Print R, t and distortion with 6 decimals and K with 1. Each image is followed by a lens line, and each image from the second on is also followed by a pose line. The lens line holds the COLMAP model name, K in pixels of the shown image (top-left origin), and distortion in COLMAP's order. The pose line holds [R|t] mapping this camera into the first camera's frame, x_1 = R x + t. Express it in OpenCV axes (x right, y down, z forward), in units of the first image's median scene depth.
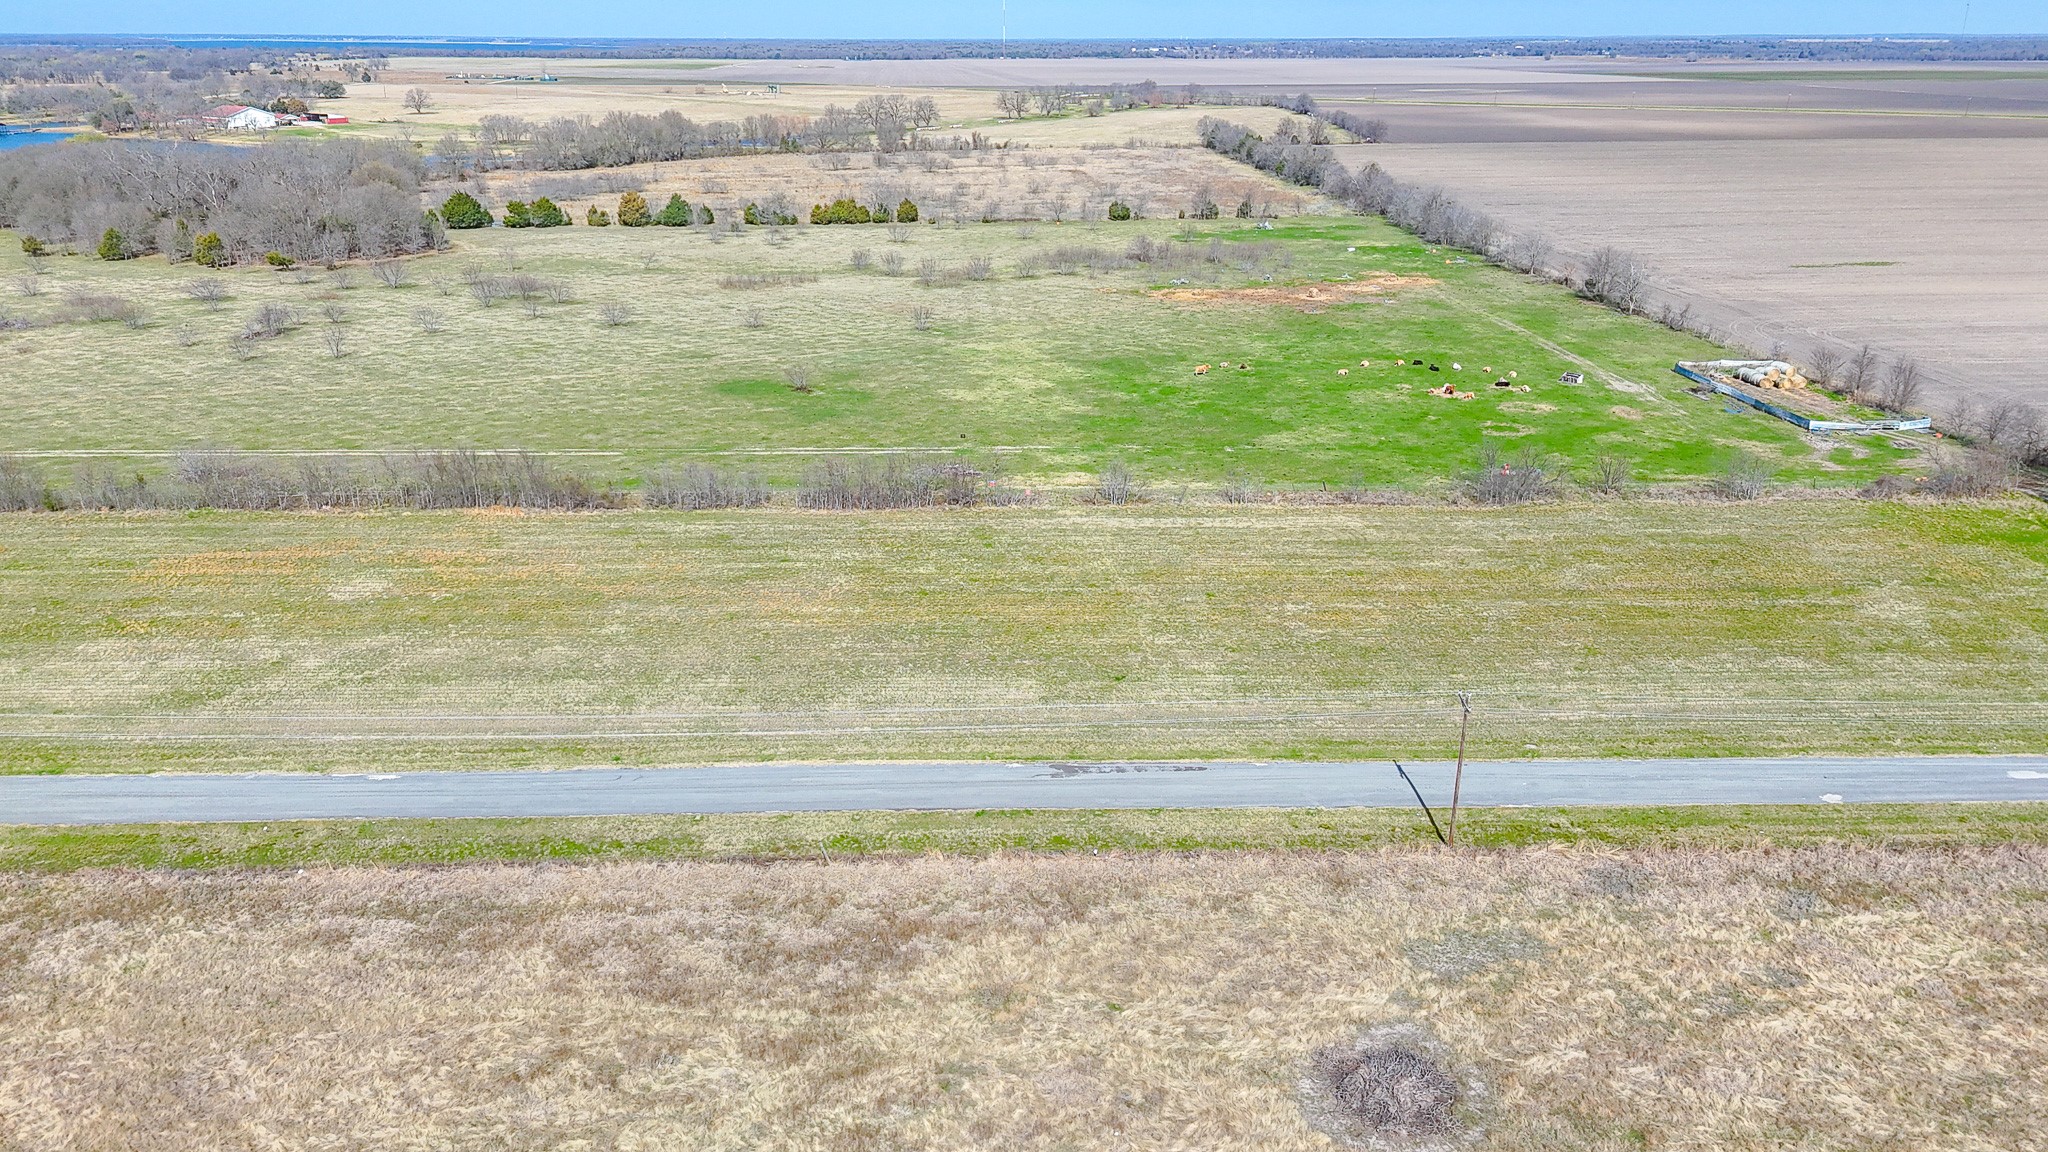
lens RADIAL K [[1499.4, 0, 1024.0], [0, 1499.4, 576.0], [0, 0, 1]] dist [0.068367, -0.055551]
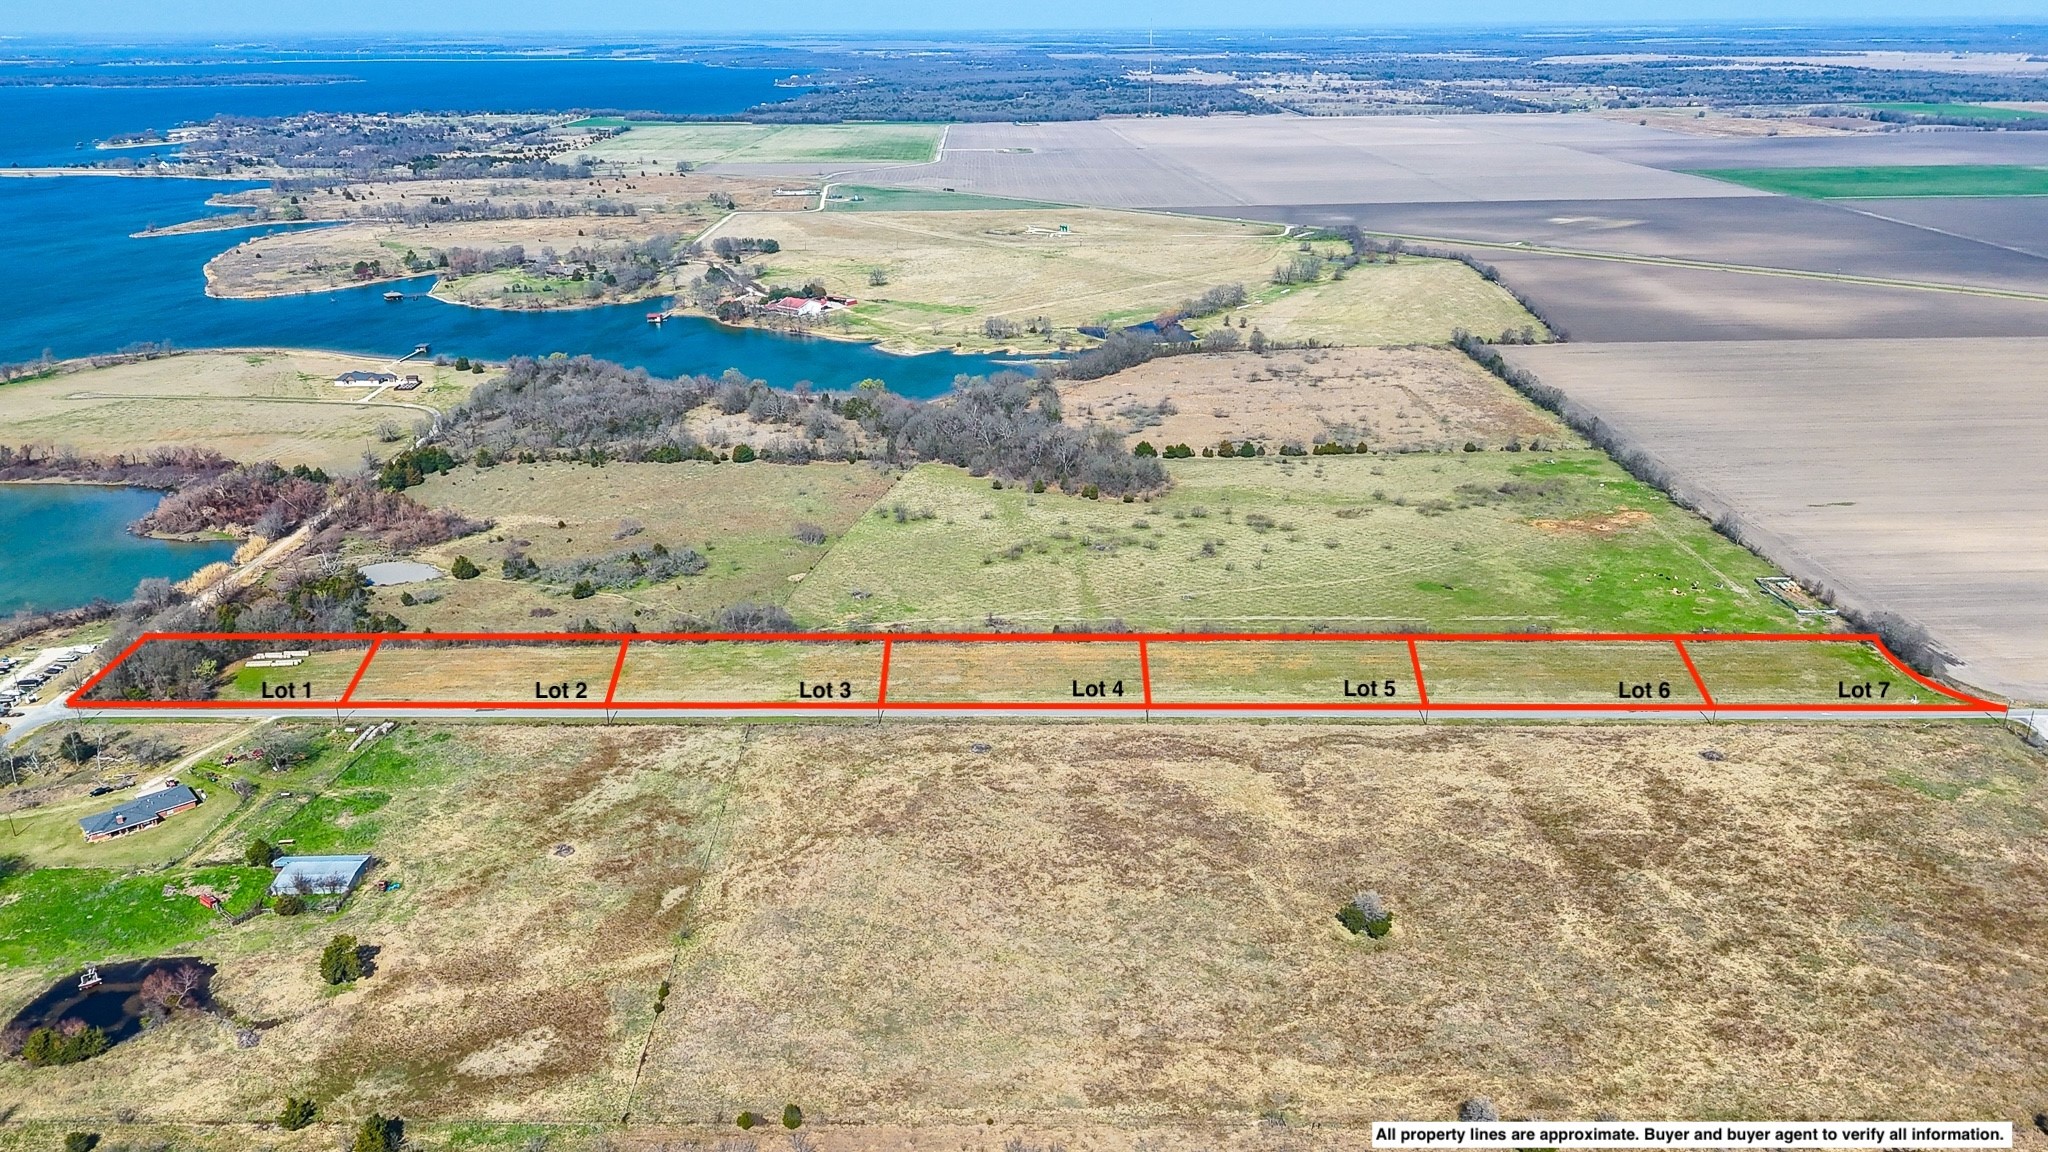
lens RADIAL K [[1499.4, 0, 1024.0], [0, 1499.4, 576.0], [0, 0, 1]] dist [0.068367, -0.055551]
pose [[0.999142, 0.005812, -0.040996, -0.689382], [-0.005313, 0.999911, 0.012257, -0.143904], [0.041064, -0.012029, 0.999084, -1.590164]]
